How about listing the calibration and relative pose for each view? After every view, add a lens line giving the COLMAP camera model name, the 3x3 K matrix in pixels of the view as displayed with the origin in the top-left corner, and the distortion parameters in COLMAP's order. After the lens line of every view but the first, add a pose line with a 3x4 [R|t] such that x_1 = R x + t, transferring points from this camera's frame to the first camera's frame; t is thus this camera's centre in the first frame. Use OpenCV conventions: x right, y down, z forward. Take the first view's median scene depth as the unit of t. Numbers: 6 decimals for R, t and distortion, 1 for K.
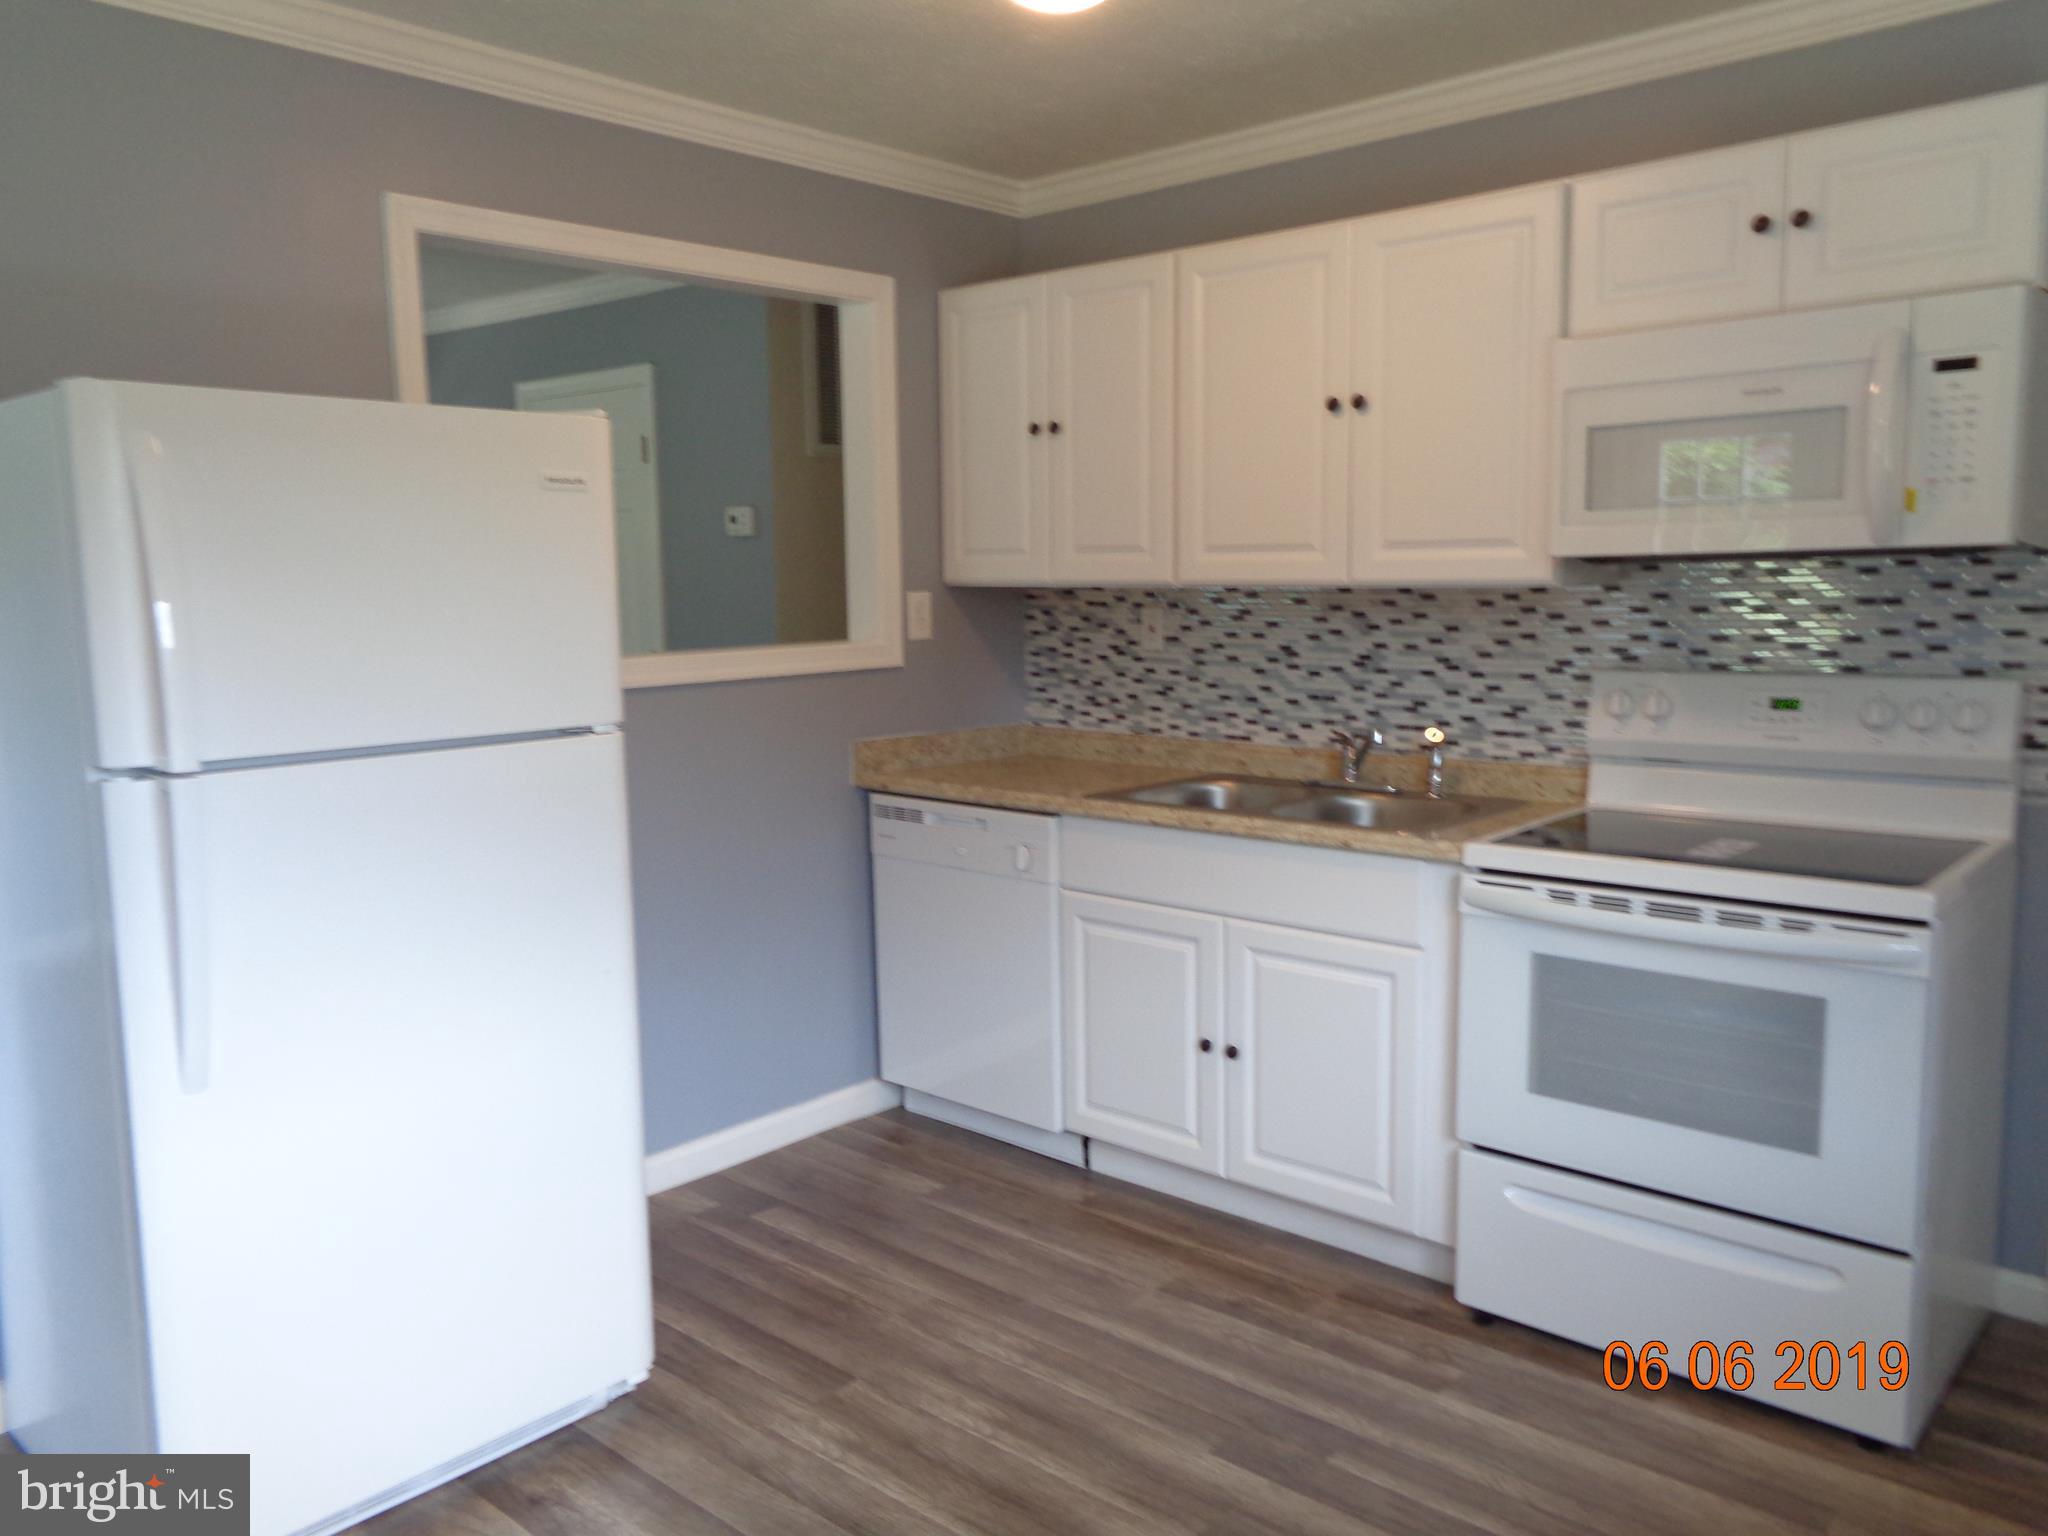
lens RADIAL K [[1565.3, 0, 1047.3], [0, 1565.3, 761.1], [0, 0, 1]] dist [0.042650, 0.002807]
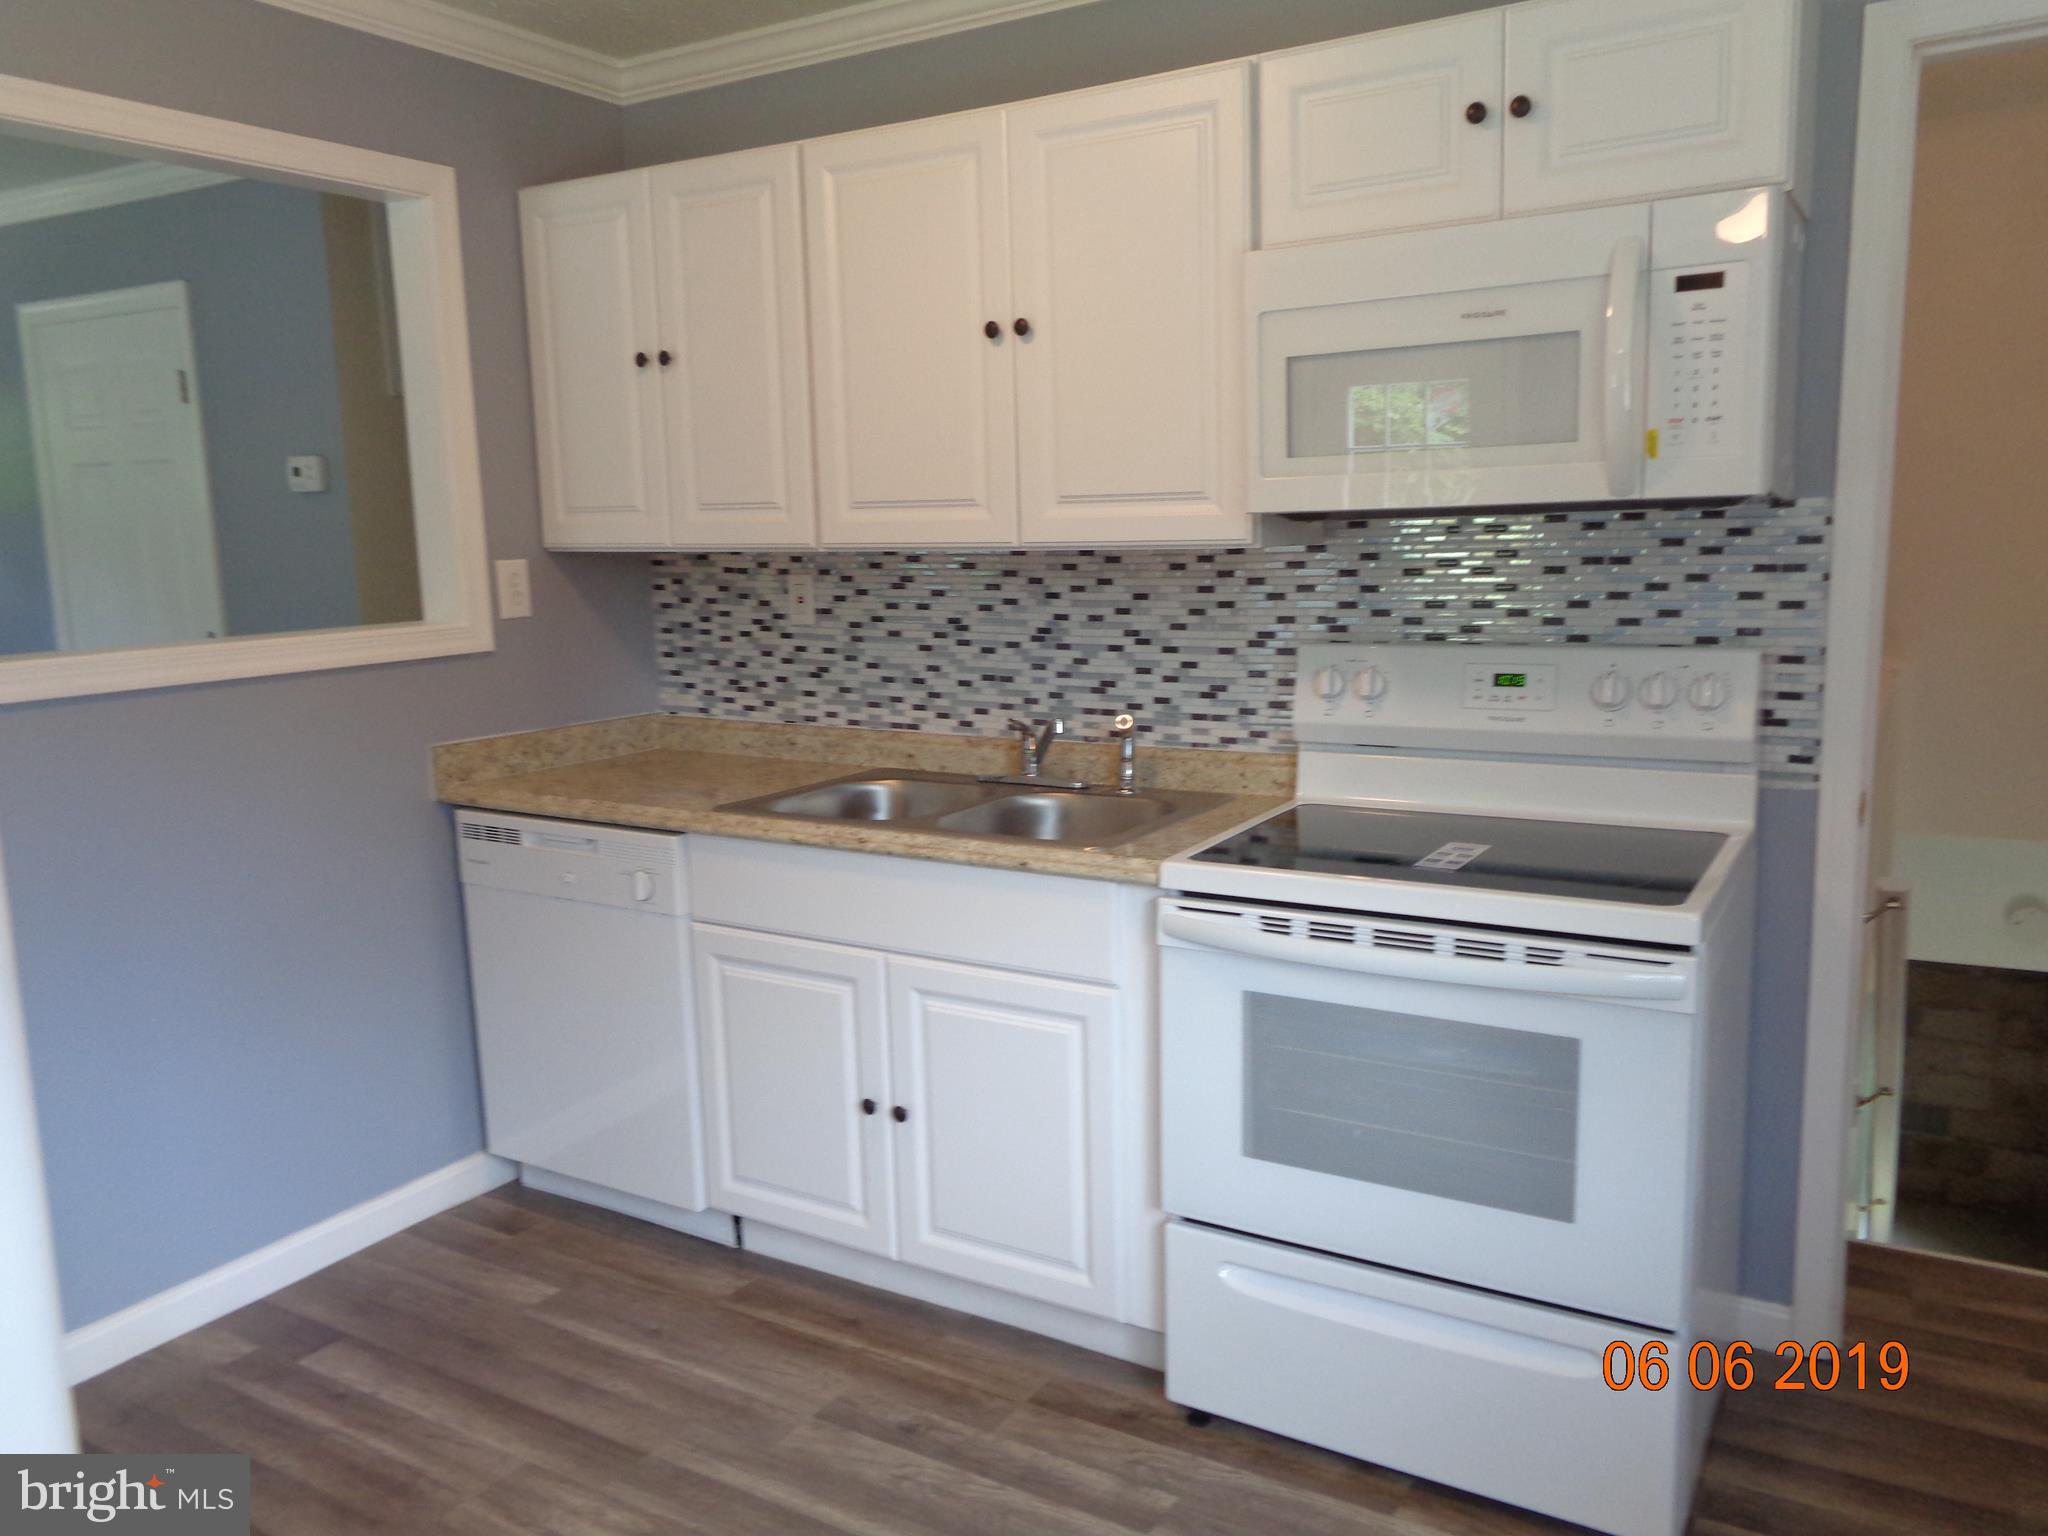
lens RADIAL K [[1565.3, 0, 1047.3], [0, 1565.3, 761.1], [0, 0, 1]] dist [0.042650, 0.002807]
pose [[0.982419, -0.039371, 0.182493, 0.049167], [0.033979, 0.998891, 0.032577, -0.024991], [-0.183574, -0.025804, 0.982667, 0.169711]]
